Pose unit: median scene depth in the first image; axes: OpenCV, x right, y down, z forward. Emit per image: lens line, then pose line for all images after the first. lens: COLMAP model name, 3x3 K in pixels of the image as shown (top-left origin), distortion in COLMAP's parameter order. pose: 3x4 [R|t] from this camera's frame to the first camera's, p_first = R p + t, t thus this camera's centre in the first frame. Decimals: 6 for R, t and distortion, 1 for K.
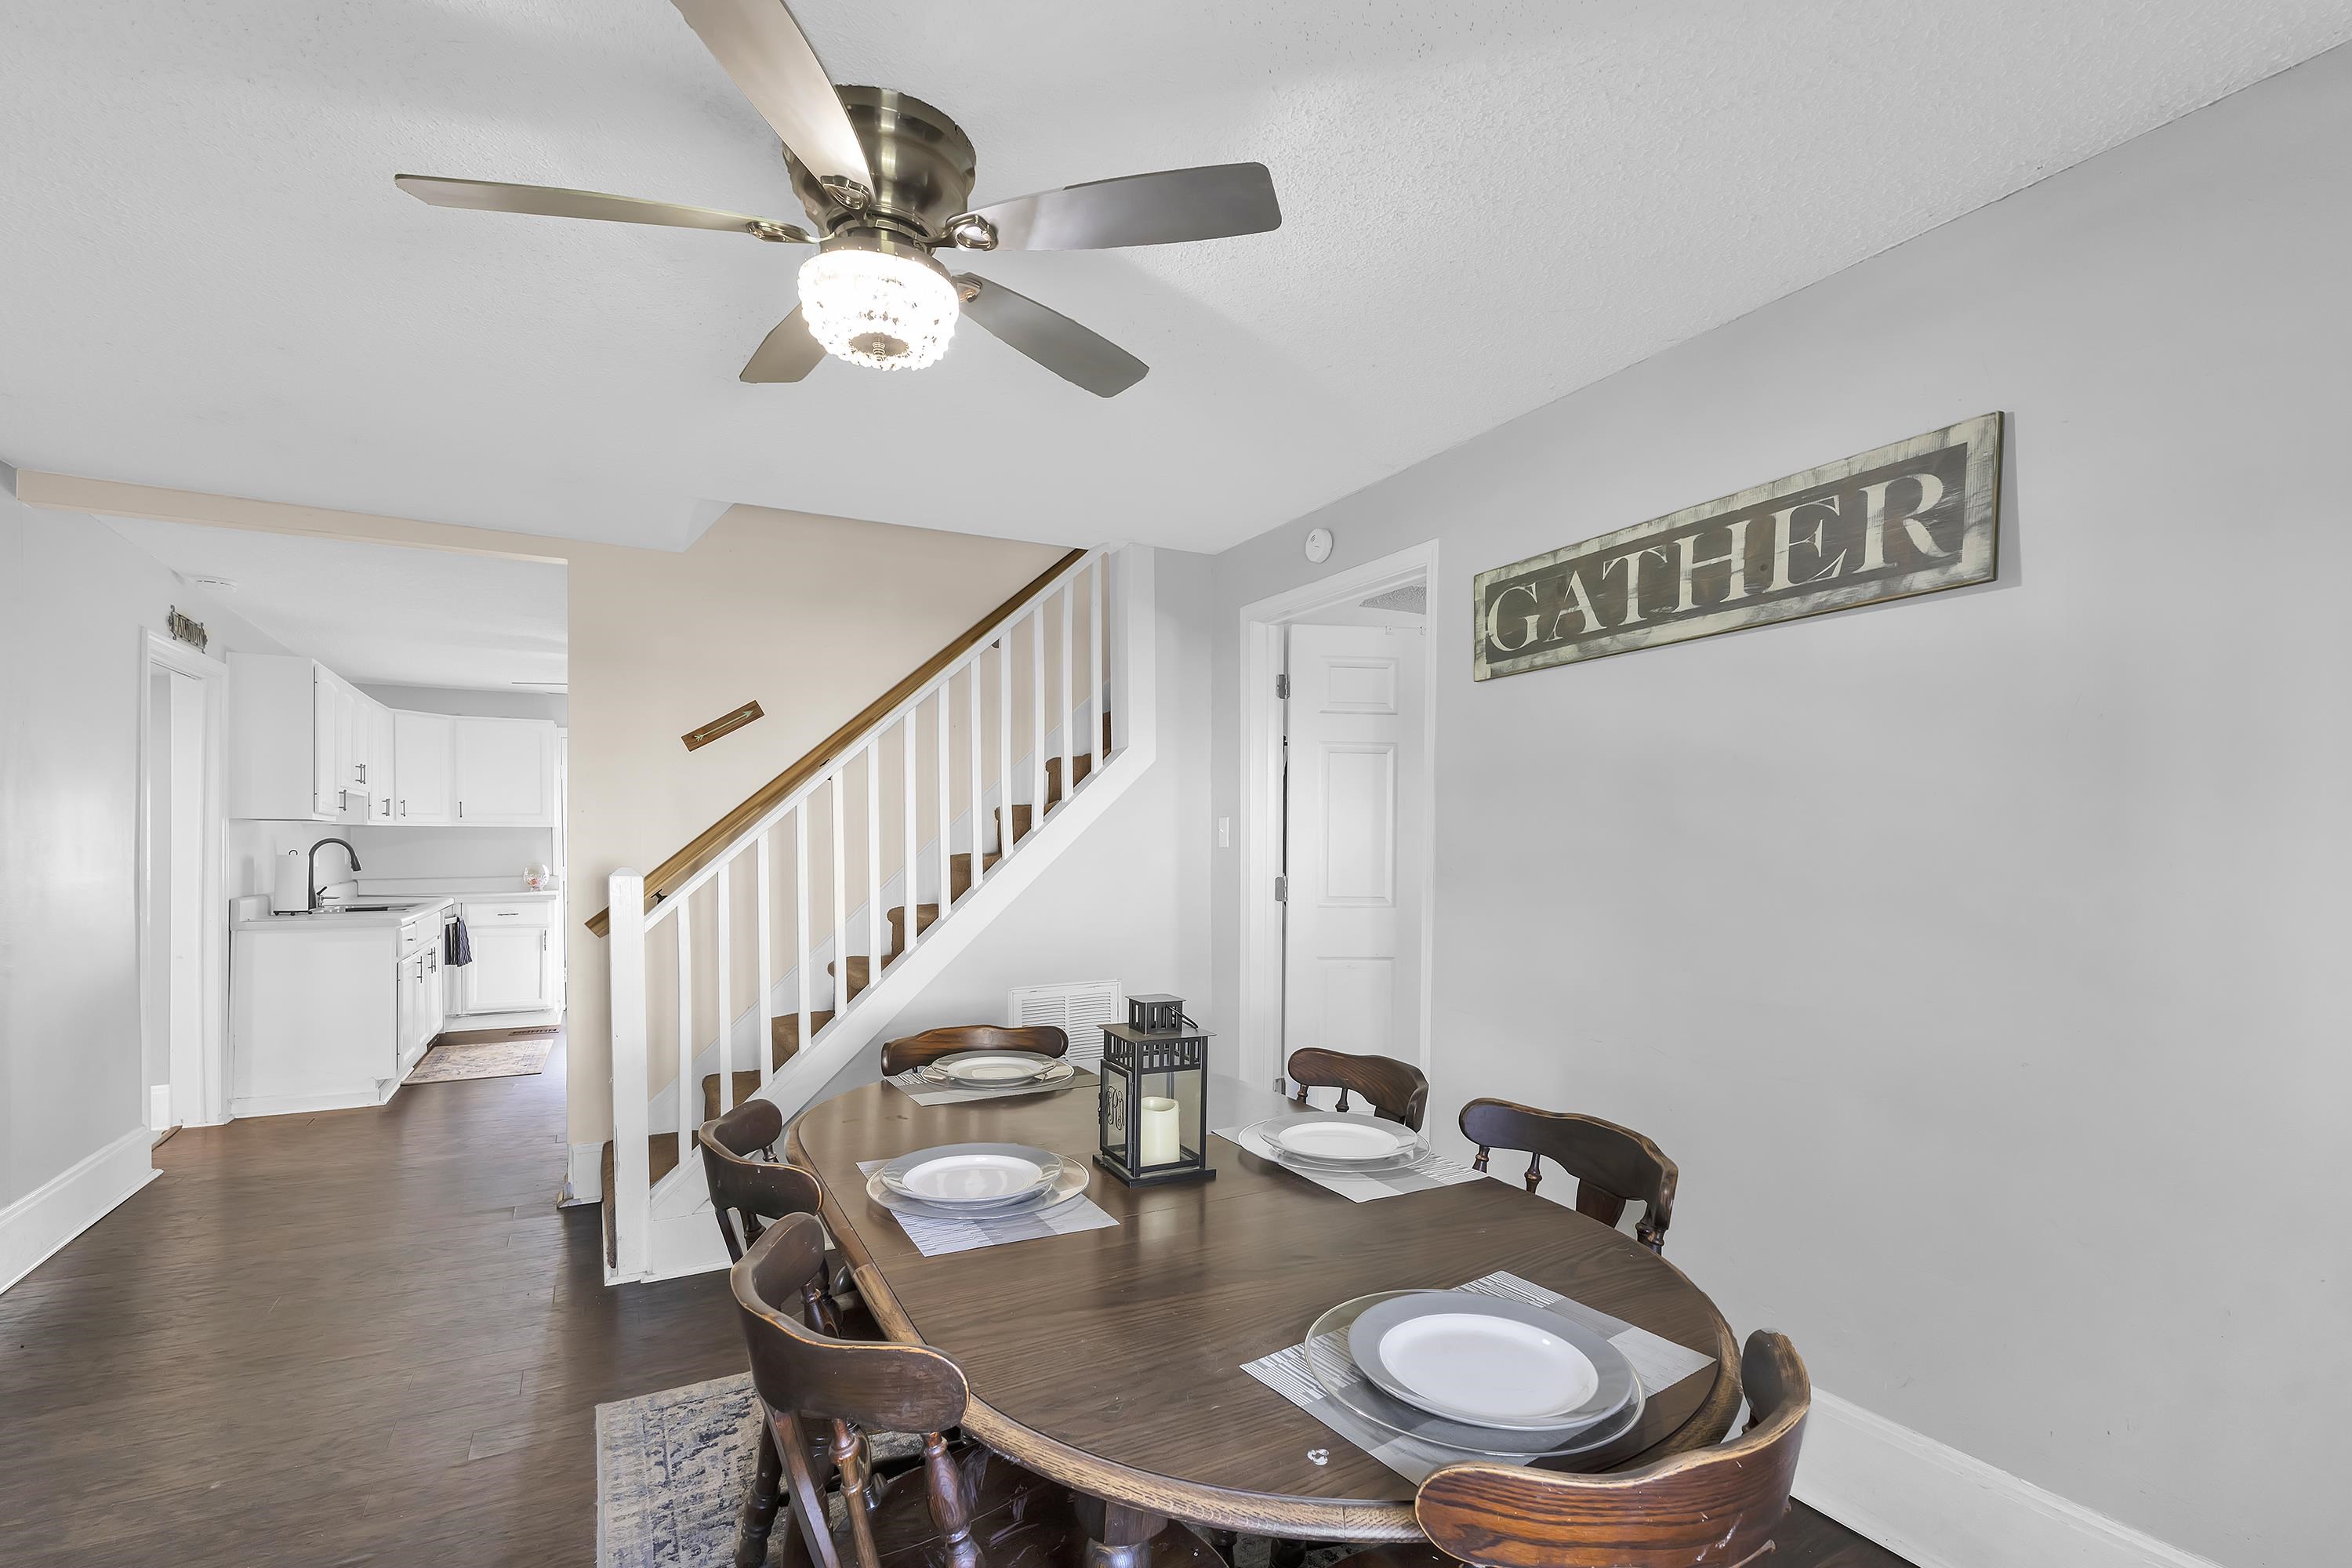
lens RADIAL K [[1096.9, 0, 1174.7], [0, 1096.9, 827.8], [0, 0, 1]] dist [0.000974, 0.000102]
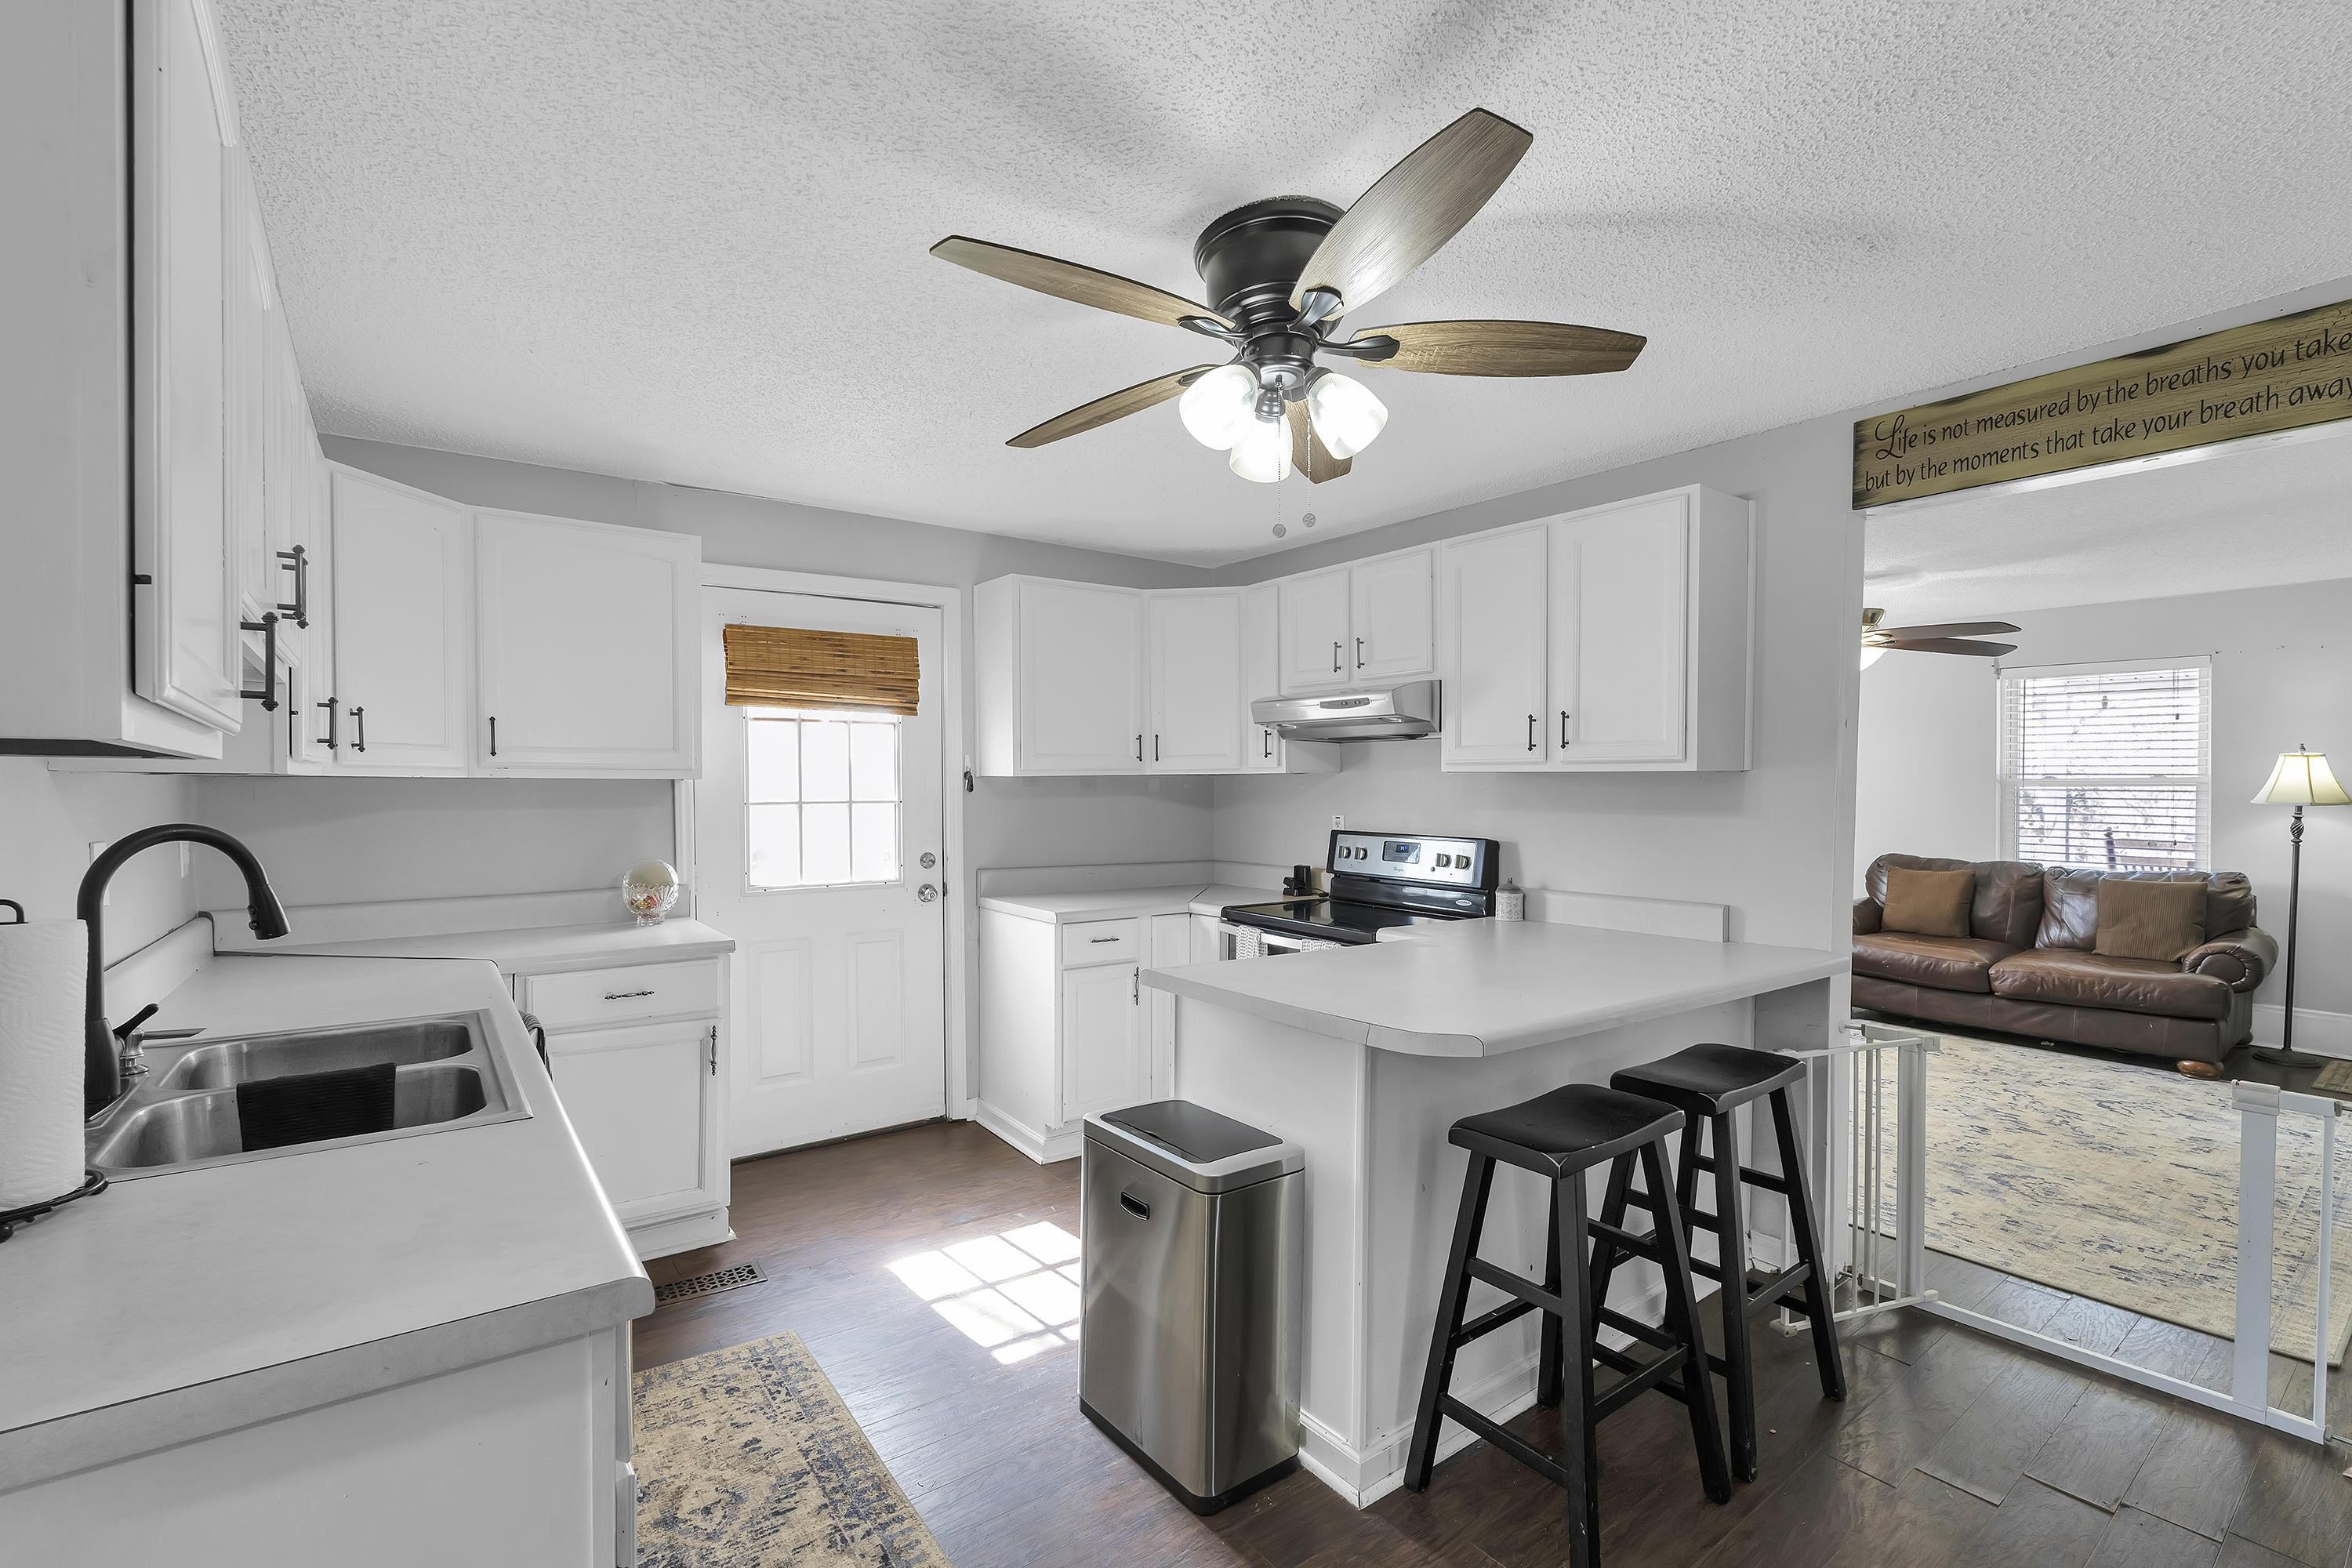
lens RADIAL K [[1038.5, 0, 1176.2], [0, 1038.5, 802.7], [0, 0, 1]] dist [-0.003273, -0.000144]
pose [[0.987211, 0.000212, 0.159418, -0.555613], [-0.003695, 0.999761, 0.021555, -0.002060], [-0.159375, -0.021868, 0.986976, 0.697509]]
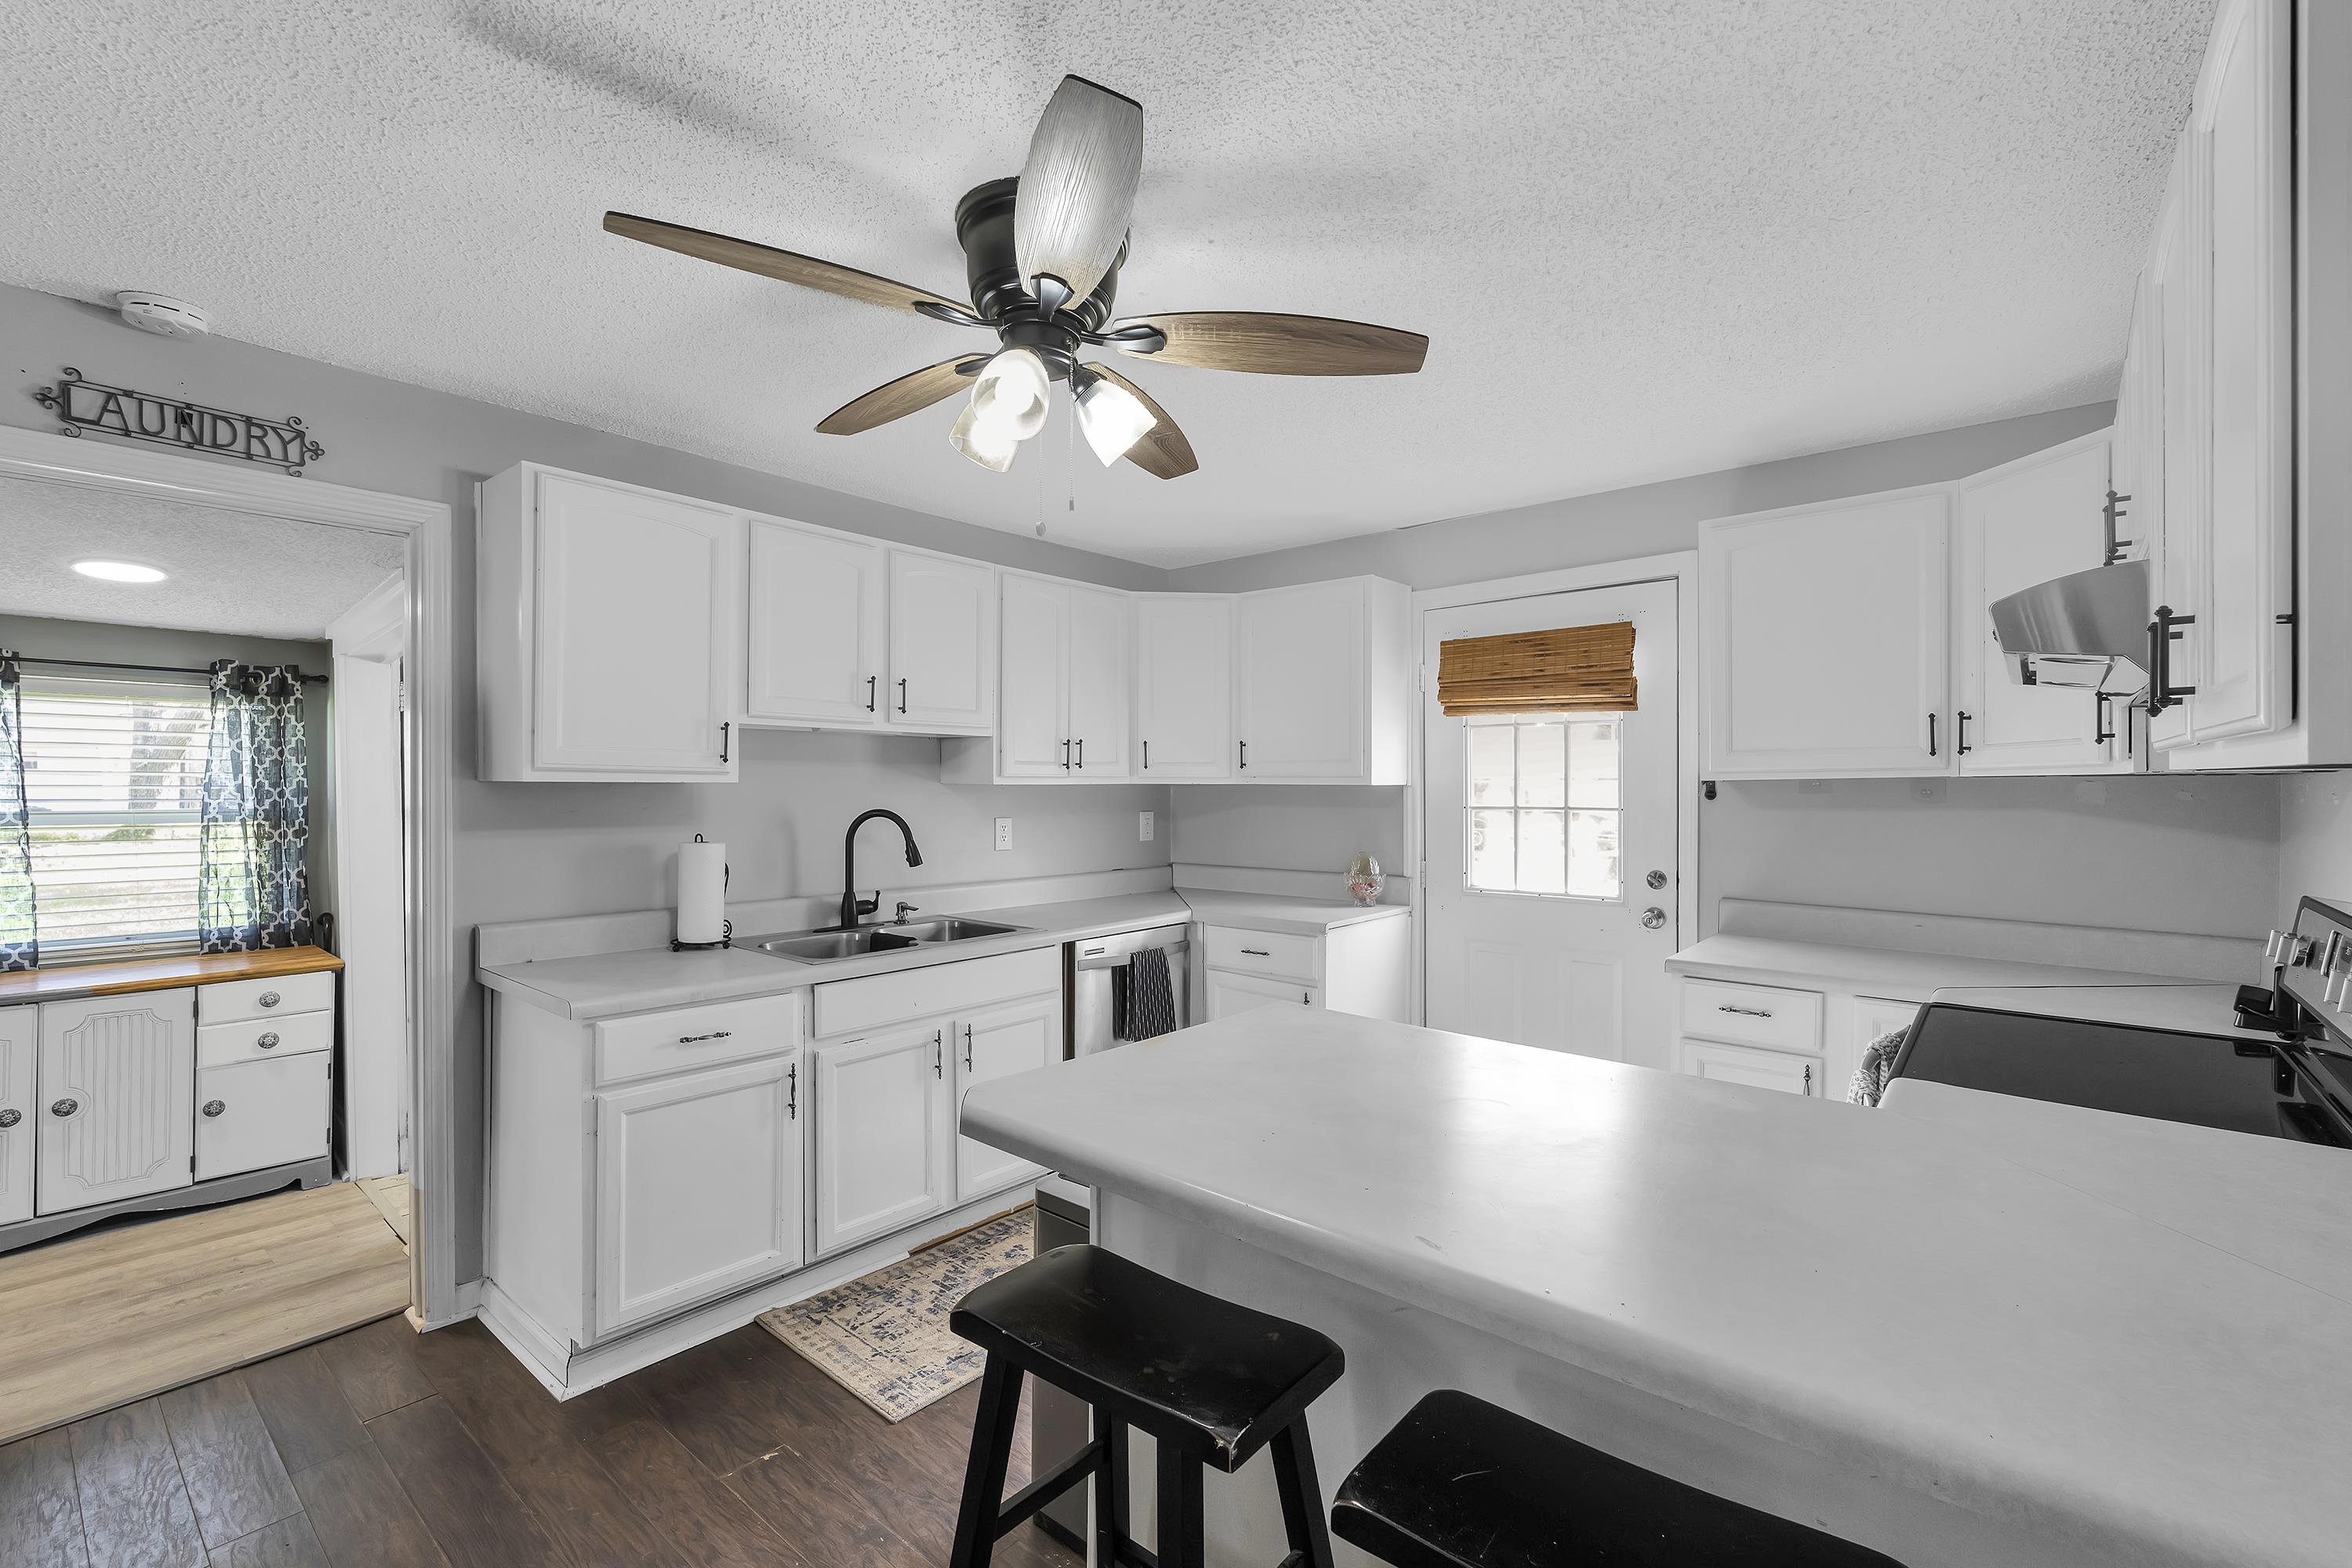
lens RADIAL K [[1015.3, 0, 1176.3], [0, 1015.3, 780.4], [0, 0, 1]] dist [-0.003656, -0.000420]
pose [[0.380928, 0.000250, -0.924605, -0.204732], [0.002469, 0.999996, 0.001288, -0.005342], [0.924601, -0.002774, 0.380926, 0.924205]]
